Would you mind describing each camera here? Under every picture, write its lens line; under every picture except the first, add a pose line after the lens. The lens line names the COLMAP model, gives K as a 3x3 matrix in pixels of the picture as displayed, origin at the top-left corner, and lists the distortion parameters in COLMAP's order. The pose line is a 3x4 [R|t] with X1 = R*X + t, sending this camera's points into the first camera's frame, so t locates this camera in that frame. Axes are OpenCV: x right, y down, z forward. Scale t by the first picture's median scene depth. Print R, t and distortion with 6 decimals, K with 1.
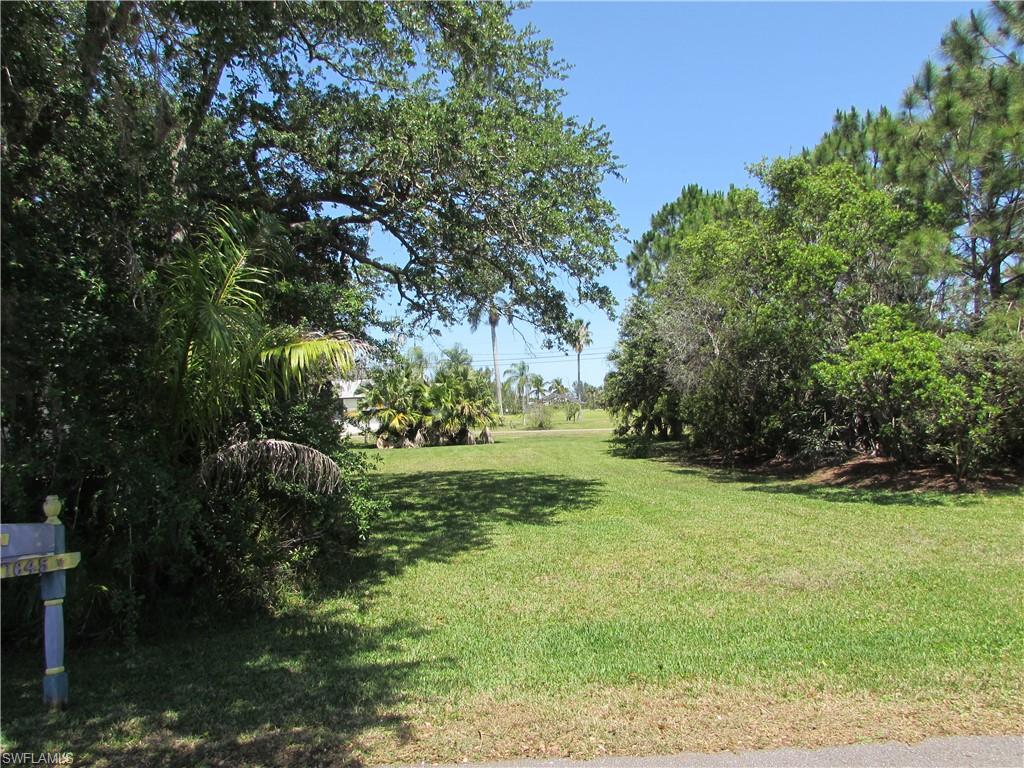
lens RADIAL K [[727.1, 0, 512.0], [0, 727.1, 384.0], [0, 0, 1]] dist [-0.024488, 0.004712]
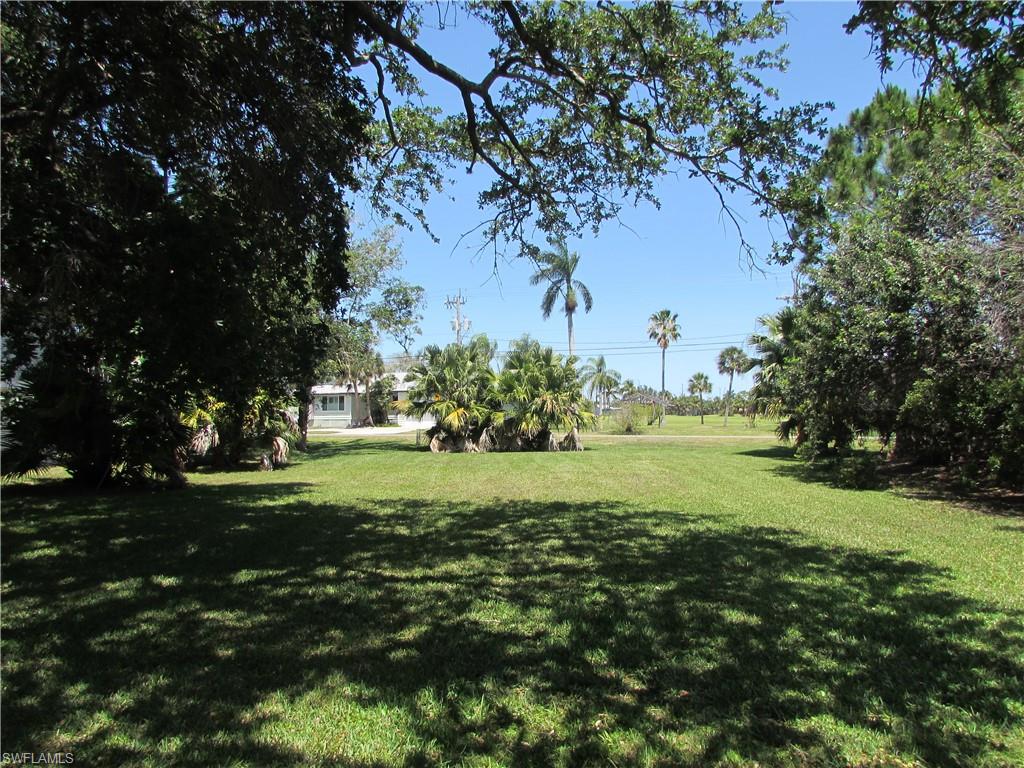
lens RADIAL K [[727.1, 0, 512.0], [0, 727.1, 384.0], [0, 0, 1]] dist [-0.024488, 0.004712]
pose [[0.996115, 0.029120, -0.083110, -0.037814], [-0.029431, 0.999564, -0.002509, 0.016631], [0.083000, 0.004945, 0.996537, 0.238715]]
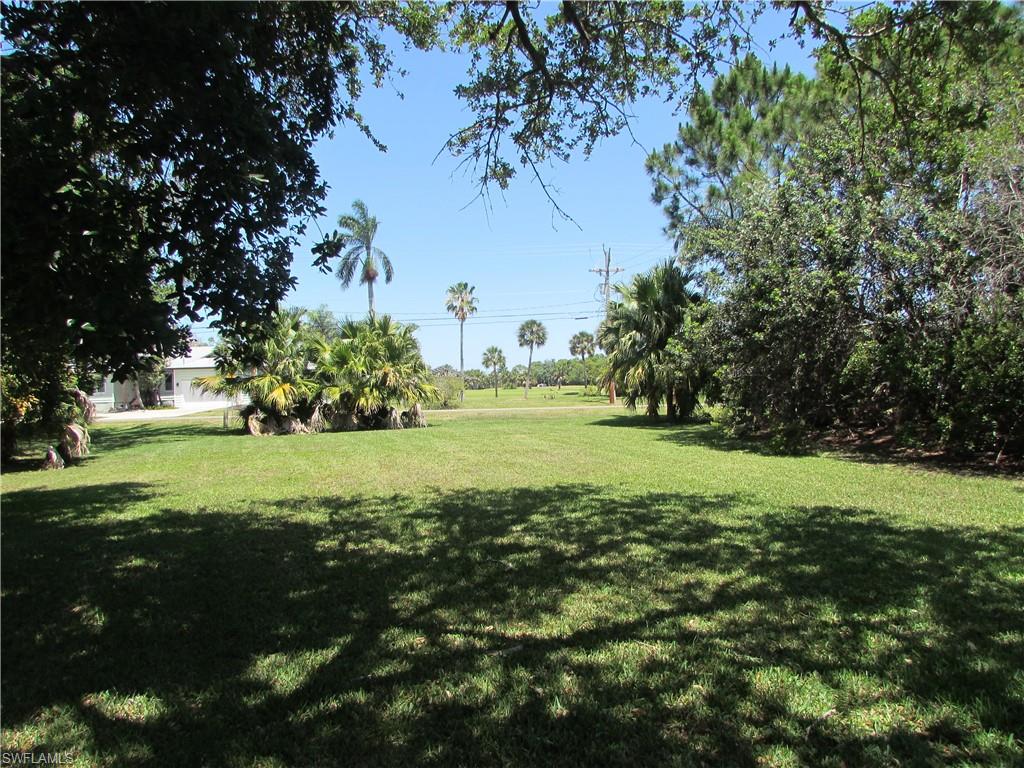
lens RADIAL K [[727.1, 0, 512.0], [0, 727.1, 384.0], [0, 0, 1]] dist [-0.024488, 0.004712]
pose [[0.973736, 0.012023, 0.227362, -0.103936], [-0.017798, 0.999569, 0.023364, 0.022878], [-0.226983, -0.026797, 0.973530, 0.304398]]
